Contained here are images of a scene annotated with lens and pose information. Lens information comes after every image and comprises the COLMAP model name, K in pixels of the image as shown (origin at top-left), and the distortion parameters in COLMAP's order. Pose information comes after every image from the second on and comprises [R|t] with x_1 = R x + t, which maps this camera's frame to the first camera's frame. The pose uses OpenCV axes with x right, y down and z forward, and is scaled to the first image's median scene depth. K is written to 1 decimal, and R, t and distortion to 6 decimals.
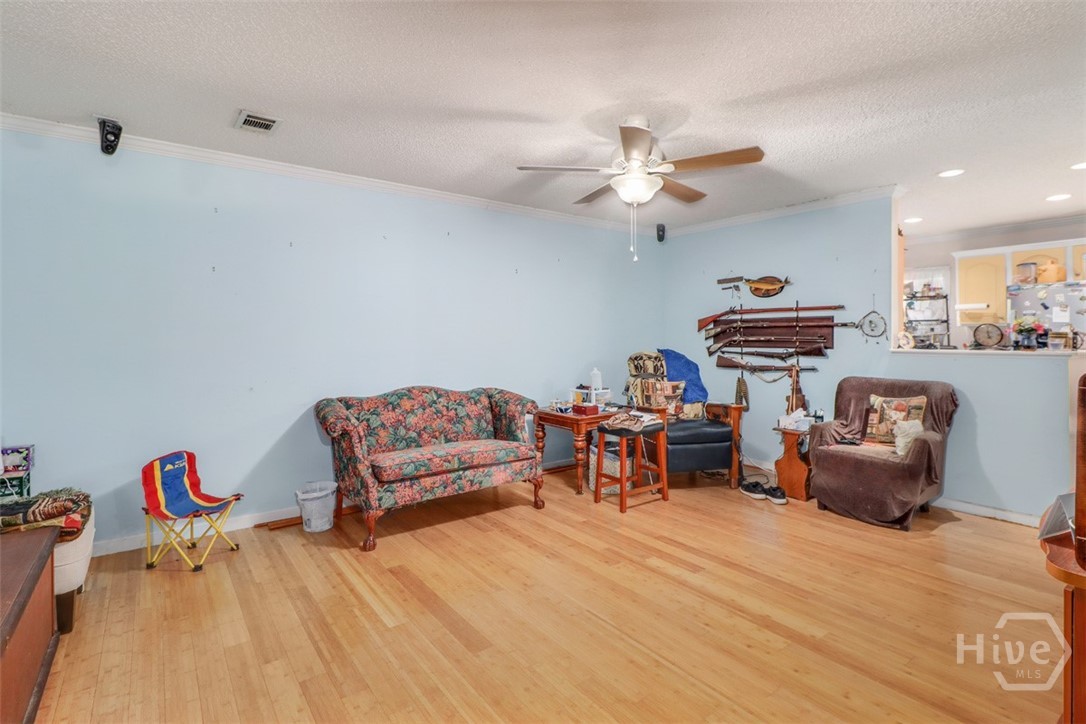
lens RADIAL K [[535.4, 0, 546.2], [0, 535.4, 345.6], [0, 0, 1]] dist [-0.001969, -0.000473]
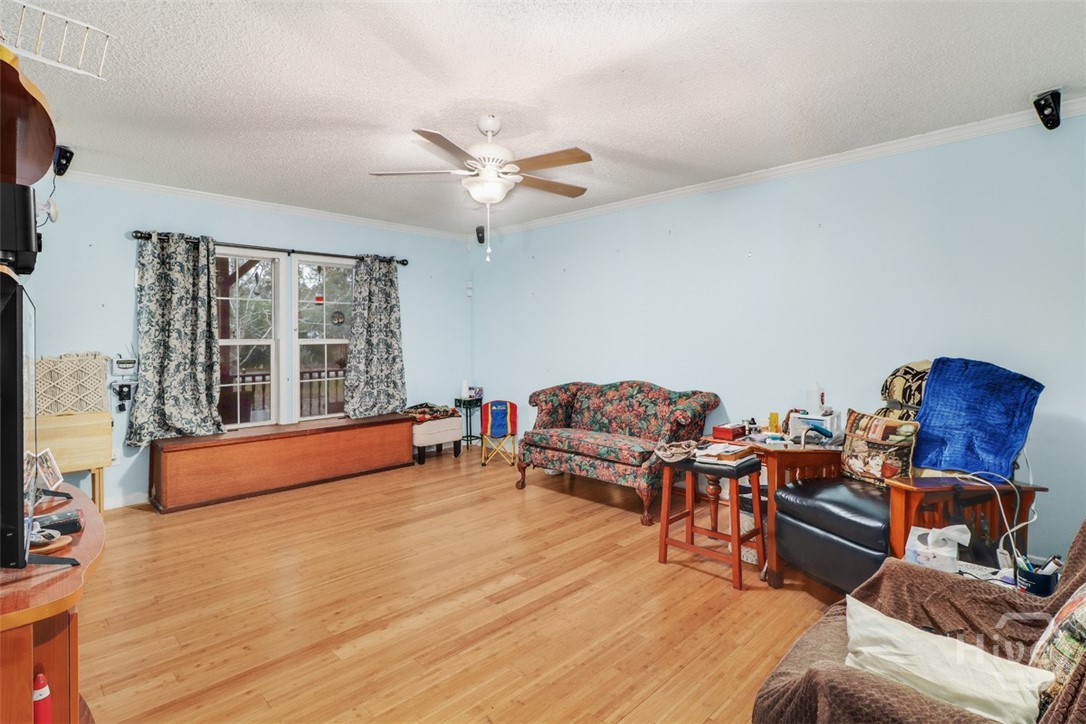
lens RADIAL K [[534.8, 0, 545.4], [0, 534.8, 343.8], [0, 0, 1]] dist [0.002775, 0.000358]
pose [[0.146495, 0.015551, -0.989089, 0.961631], [-0.009778, 0.999850, 0.014272, -0.015368], [0.989163, 0.007581, 0.146625, 0.783458]]
